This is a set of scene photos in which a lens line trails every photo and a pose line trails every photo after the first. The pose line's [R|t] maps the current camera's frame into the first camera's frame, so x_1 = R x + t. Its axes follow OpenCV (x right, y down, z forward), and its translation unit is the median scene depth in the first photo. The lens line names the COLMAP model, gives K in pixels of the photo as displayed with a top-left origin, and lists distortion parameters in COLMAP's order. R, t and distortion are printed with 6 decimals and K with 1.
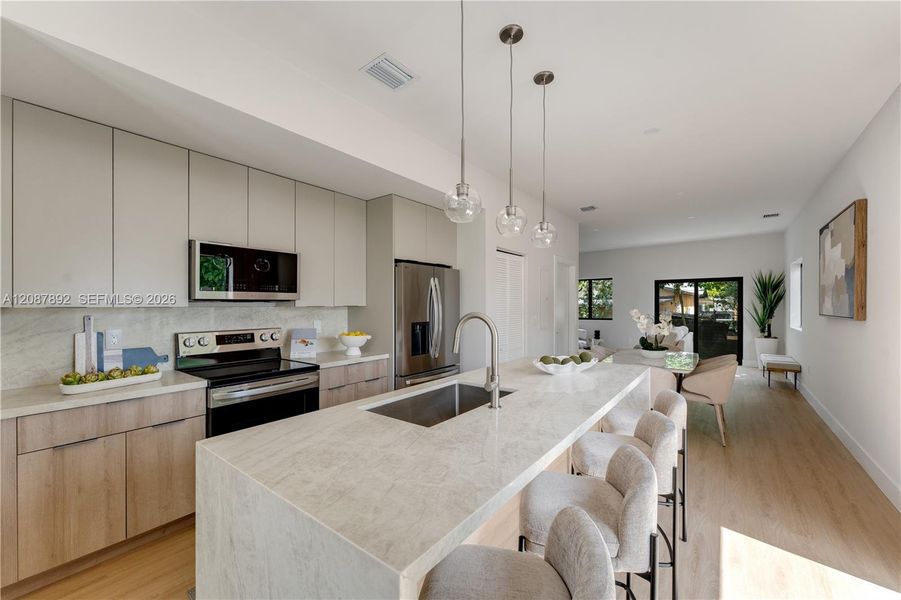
lens RADIAL K [[361.2, 0, 455.1], [0, 361.2, 305.6], [0, 0, 1]] dist [-0.000750, -0.001406]
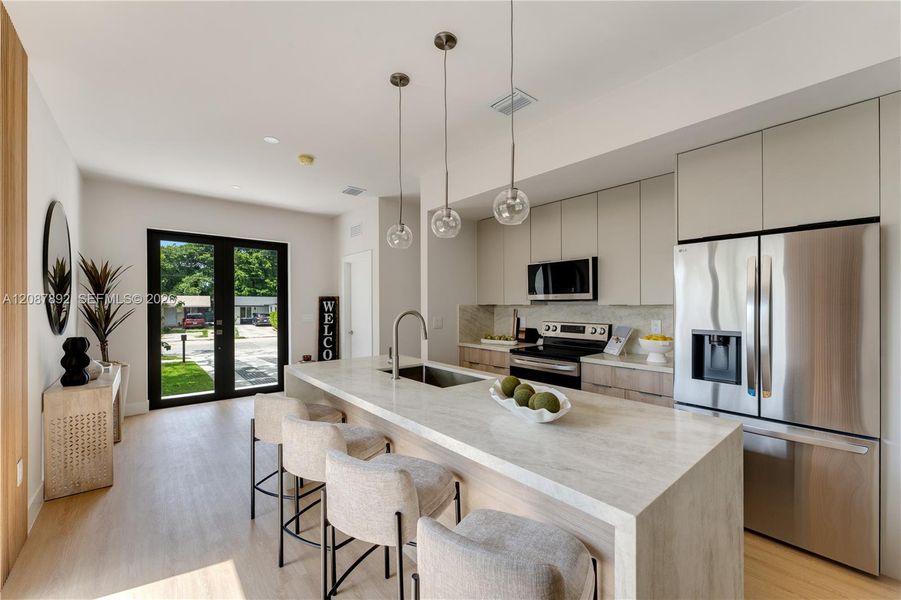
lens RADIAL K [[361.2, 0, 437.6], [0, 361.2, 302.5], [0, 0, 1]] dist [-0.000750, -0.001406]
pose [[-0.246013, -0.006732, -0.969243, 0.675818], [-0.006100, 0.999967, -0.005397, 0.003224], [0.969247, 0.004585, -0.246045, 0.706801]]
